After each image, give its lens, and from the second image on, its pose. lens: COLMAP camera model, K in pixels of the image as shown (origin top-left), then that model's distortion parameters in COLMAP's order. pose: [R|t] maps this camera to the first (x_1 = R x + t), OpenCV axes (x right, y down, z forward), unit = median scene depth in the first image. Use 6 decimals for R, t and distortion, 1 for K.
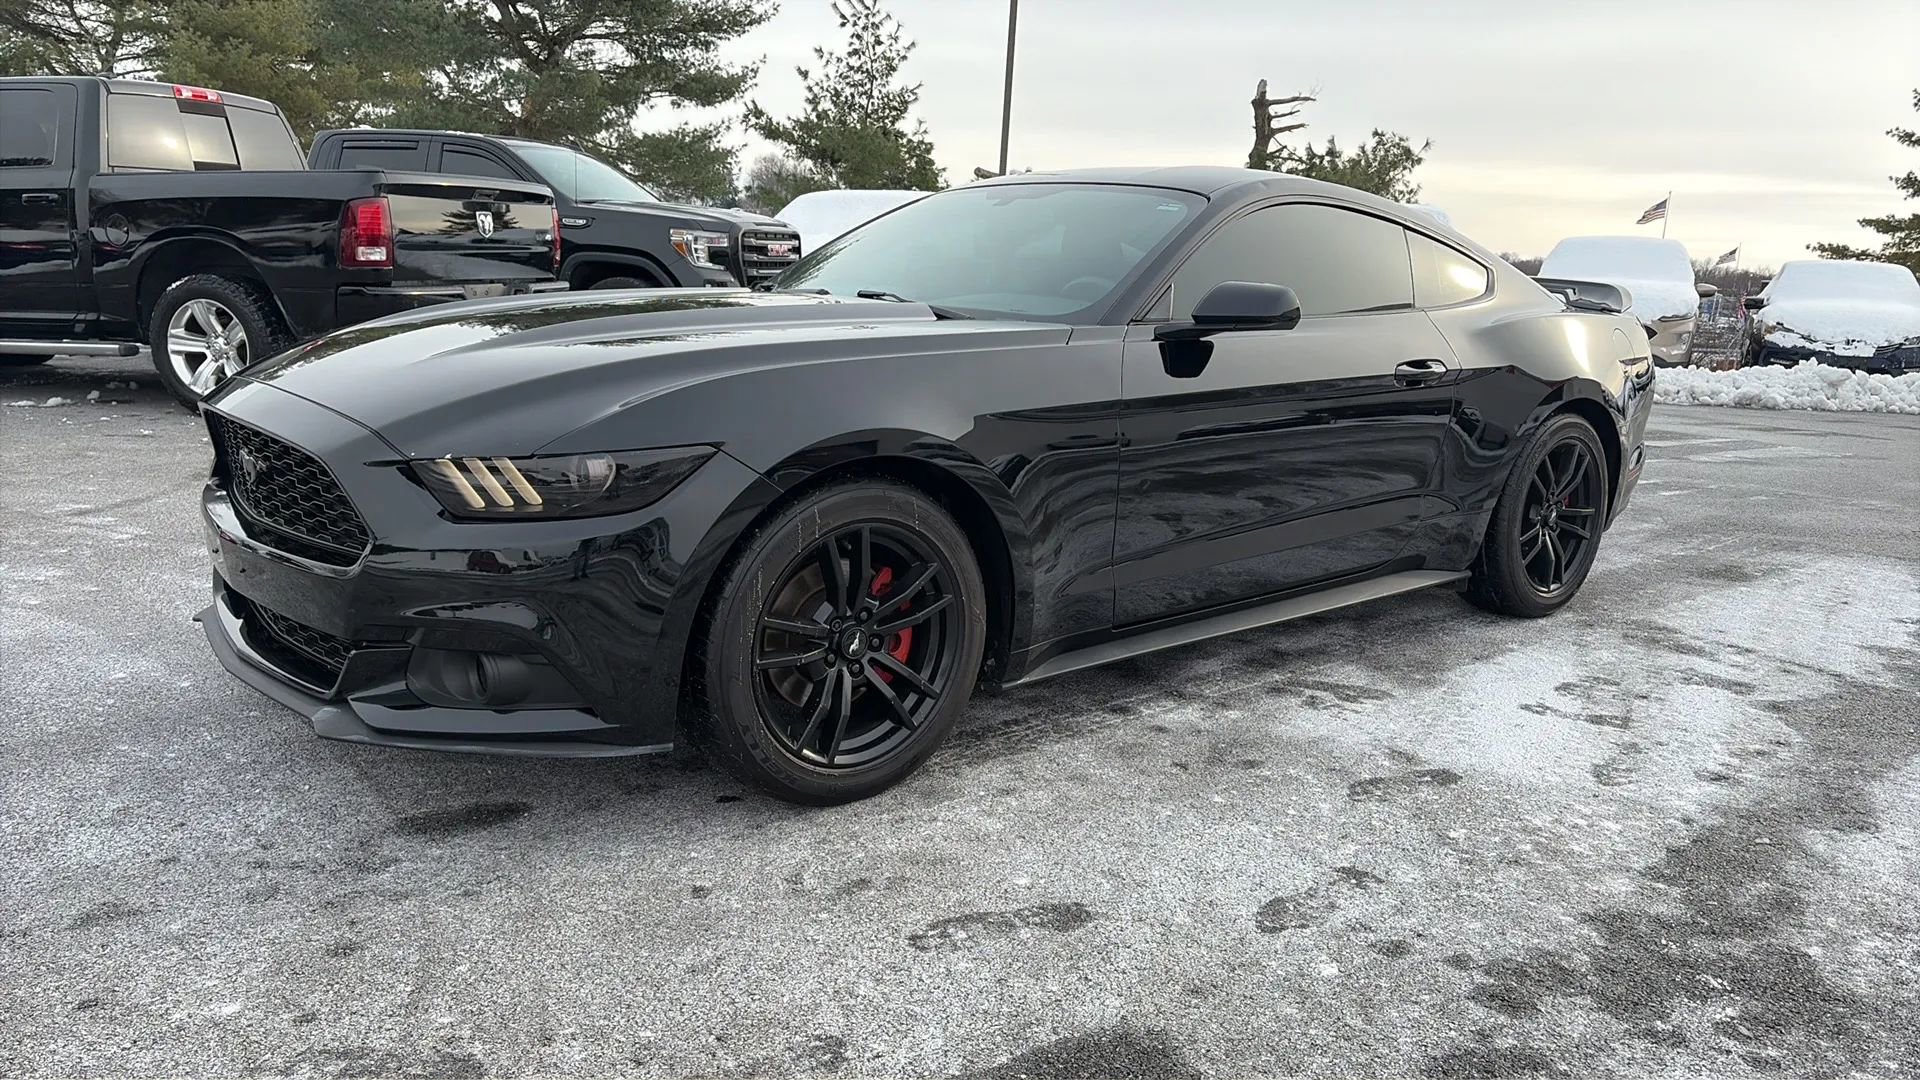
lens RADIAL K [[1390.6, 0, 957.5], [0, 1390.6, 549.8], [0, 0, 1]] dist [0.050064, -0.046953]
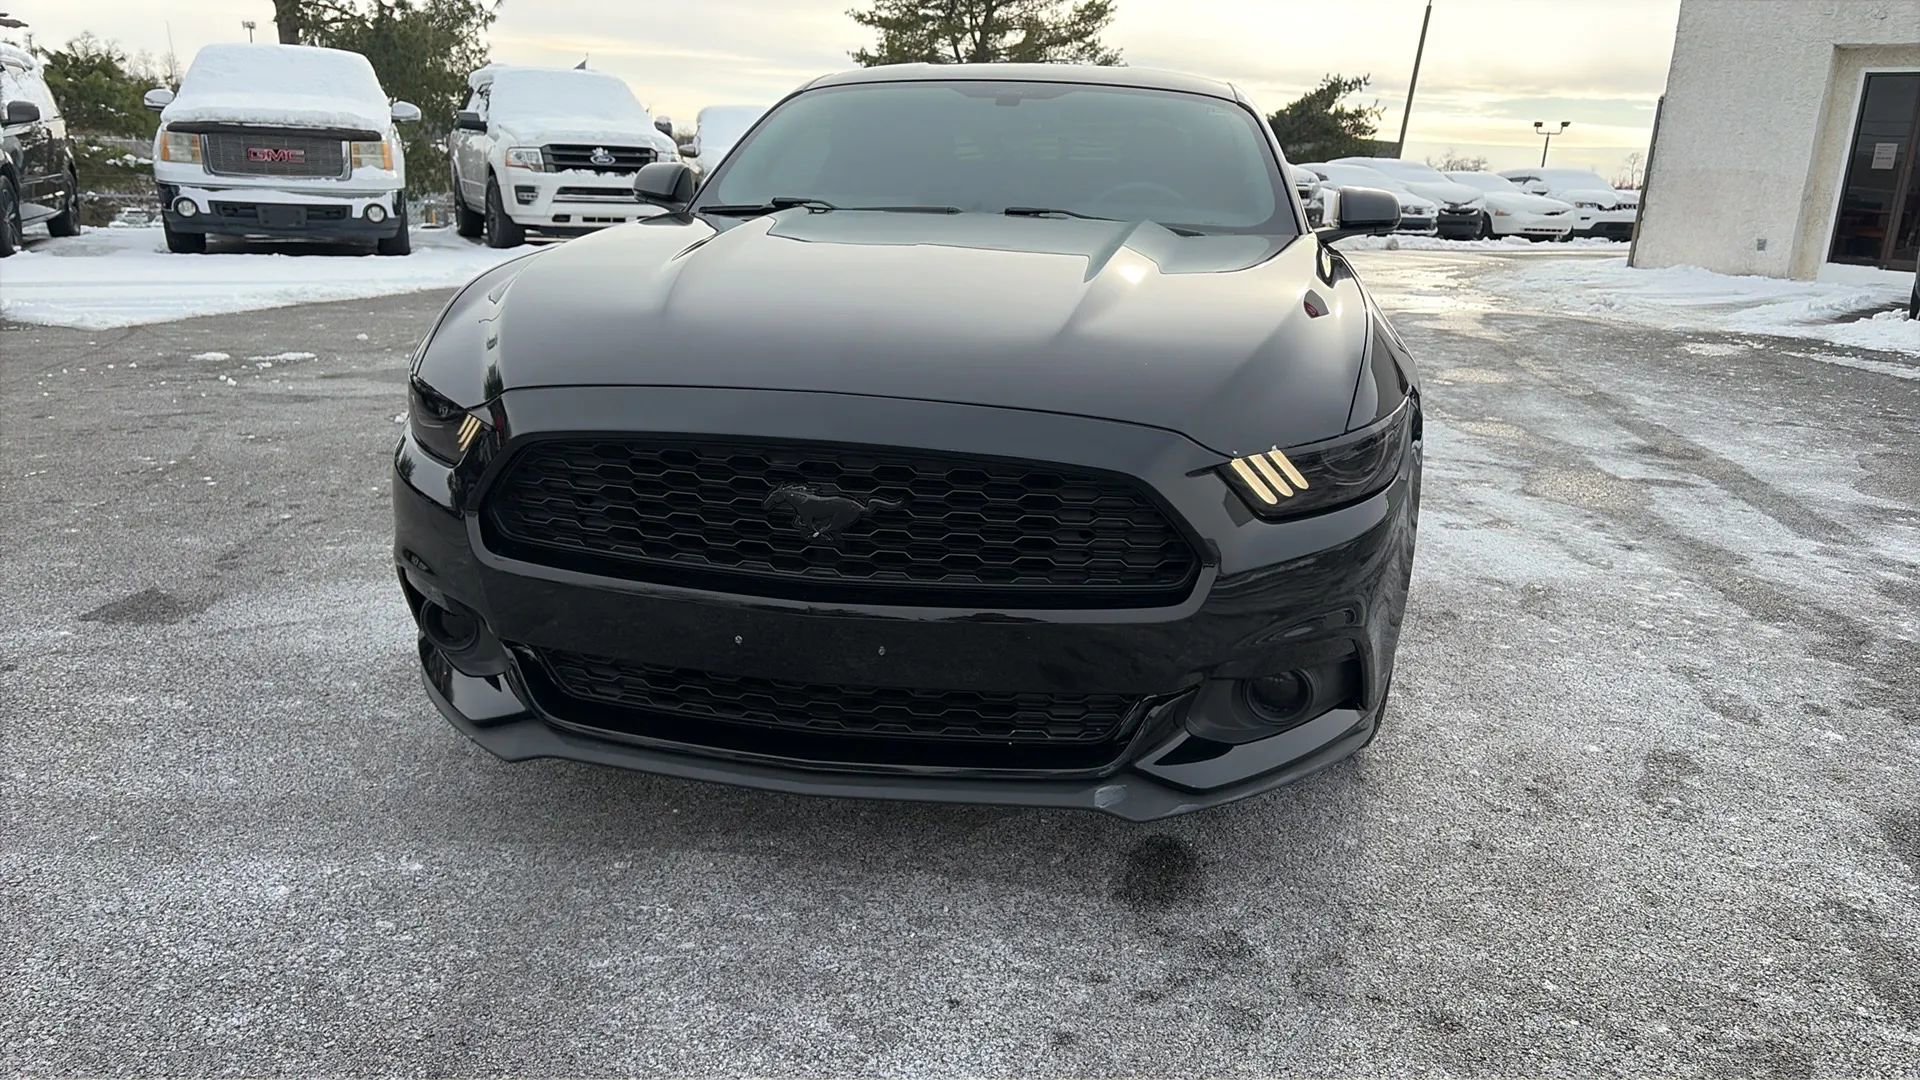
lens RADIAL K [[1390.6, 0, 959.4], [0, 1390.6, 557.6], [0, 0, 1]] dist [0.050064, -0.046953]
pose [[0.752687, -0.197480, 0.628064, -0.107049], [0.133757, 0.979928, 0.147818, -0.015534], [-0.644648, -0.027253, 0.763993, 0.049721]]
